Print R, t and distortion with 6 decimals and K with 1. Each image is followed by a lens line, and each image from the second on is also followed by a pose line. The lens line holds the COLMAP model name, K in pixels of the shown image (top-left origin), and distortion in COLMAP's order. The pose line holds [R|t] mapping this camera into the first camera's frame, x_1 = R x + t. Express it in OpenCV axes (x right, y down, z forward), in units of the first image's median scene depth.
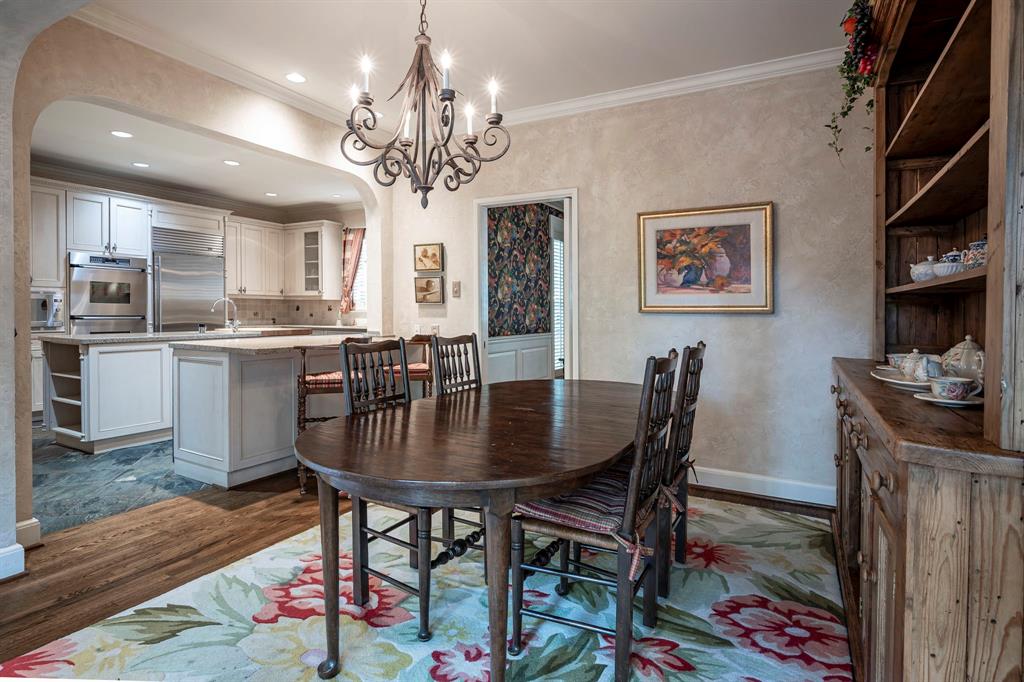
lens RADIAL K [[553.2, 0, 491.1], [0, 553.2, 326.5], [0, 0, 1]] dist [-0.001150, 0.000056]
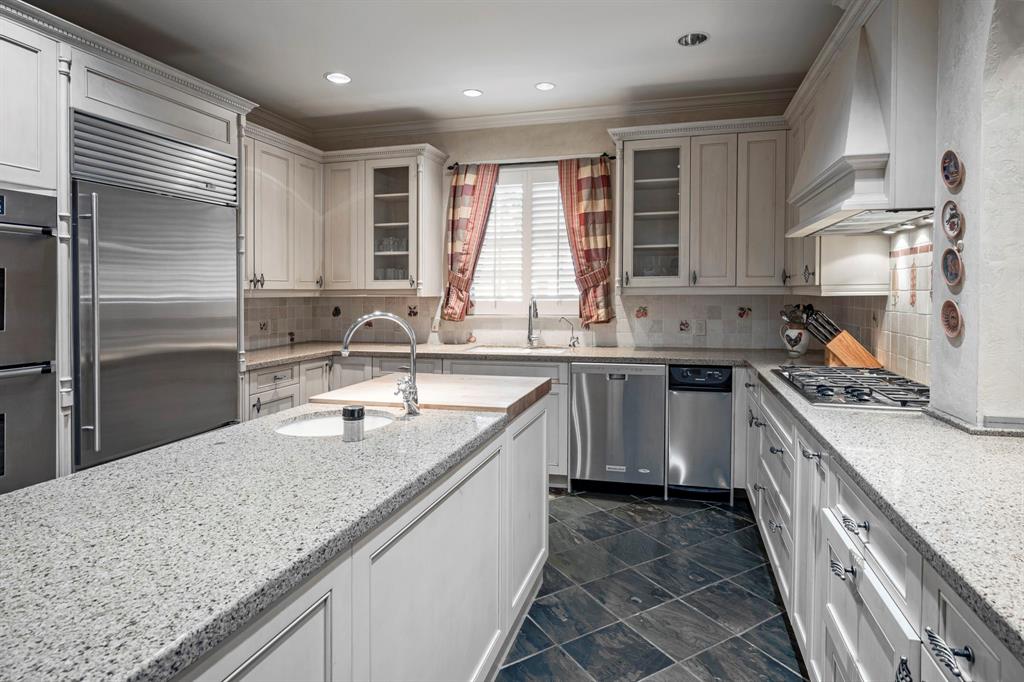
lens RADIAL K [[561.4, 0, 537.4], [0, 561.4, 296.9], [0, 0, 1]] dist [-0.000543, -0.000262]
pose [[0.961556, -0.017841, 0.274027, -0.419128], [0.023009, 0.999613, -0.015655, -0.046543], [-0.273642, 0.021358, 0.961595, 0.565269]]
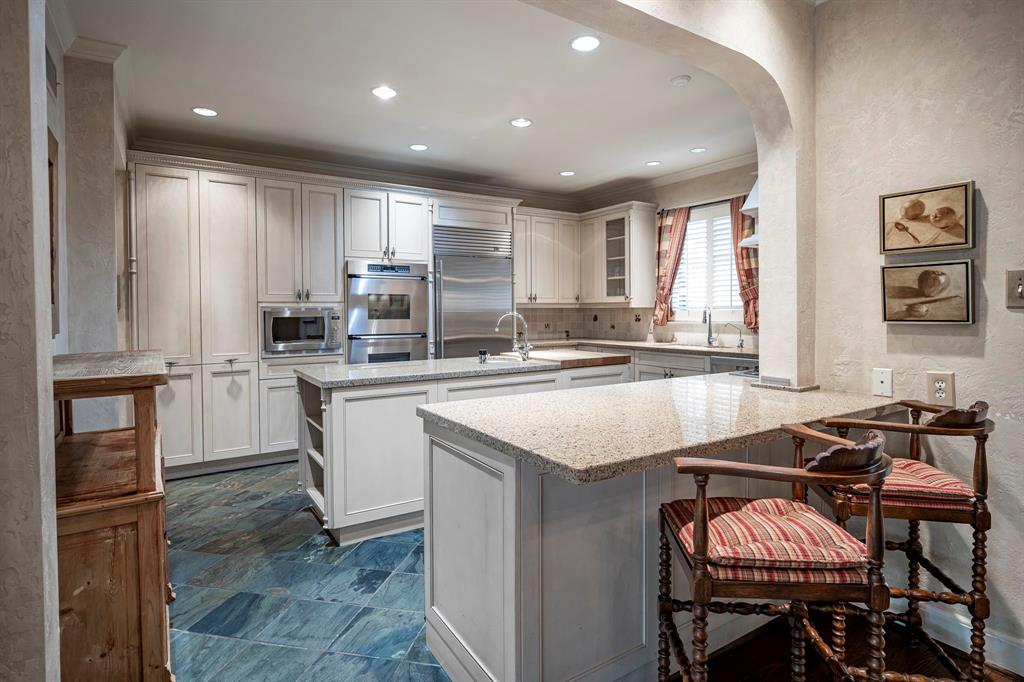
lens RADIAL K [[536.4, 0, 495.2], [0, 536.4, 325.7], [0, 0, 1]] dist [-0.001555, -0.000080]
pose [[0.884300, -0.002354, -0.466912, -0.155892], [0.001857, 0.999997, -0.001525, -0.028657], [0.466915, 0.000481, 0.884302, 0.330990]]
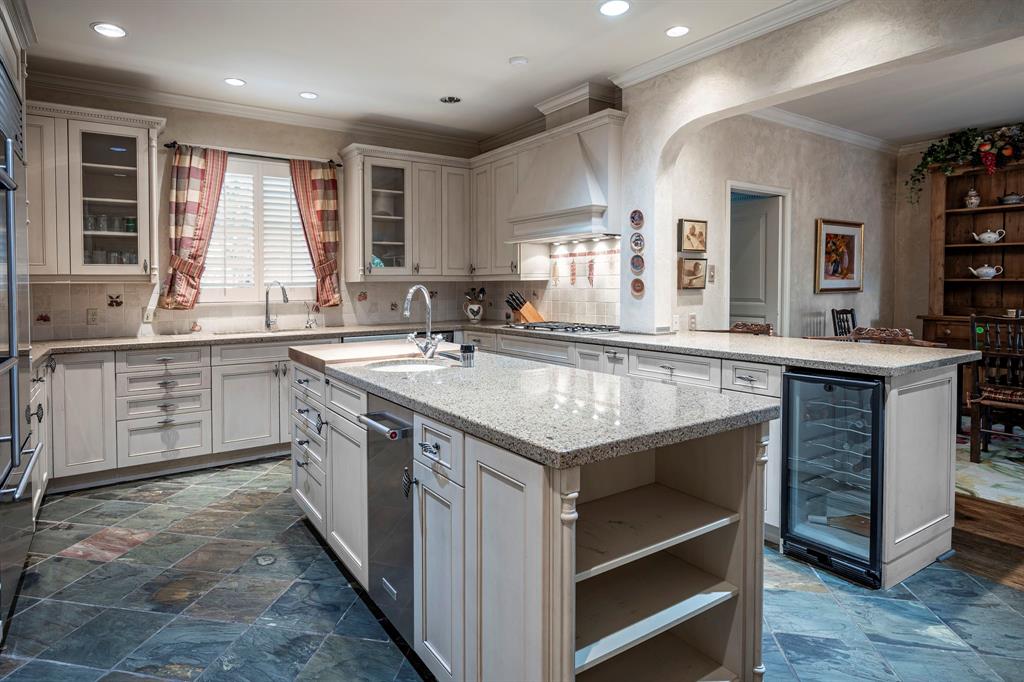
lens RADIAL K [[558.5, 0, 482.9], [0, 558.5, 303.5], [0, 0, 1]] dist [-0.002216, 0.000439]
pose [[0.447436, -0.040737, 0.893388, -0.745810], [0.040431, 0.998862, 0.025298, -0.039402], [-0.893401, 0.024801, 0.448574, 0.649773]]
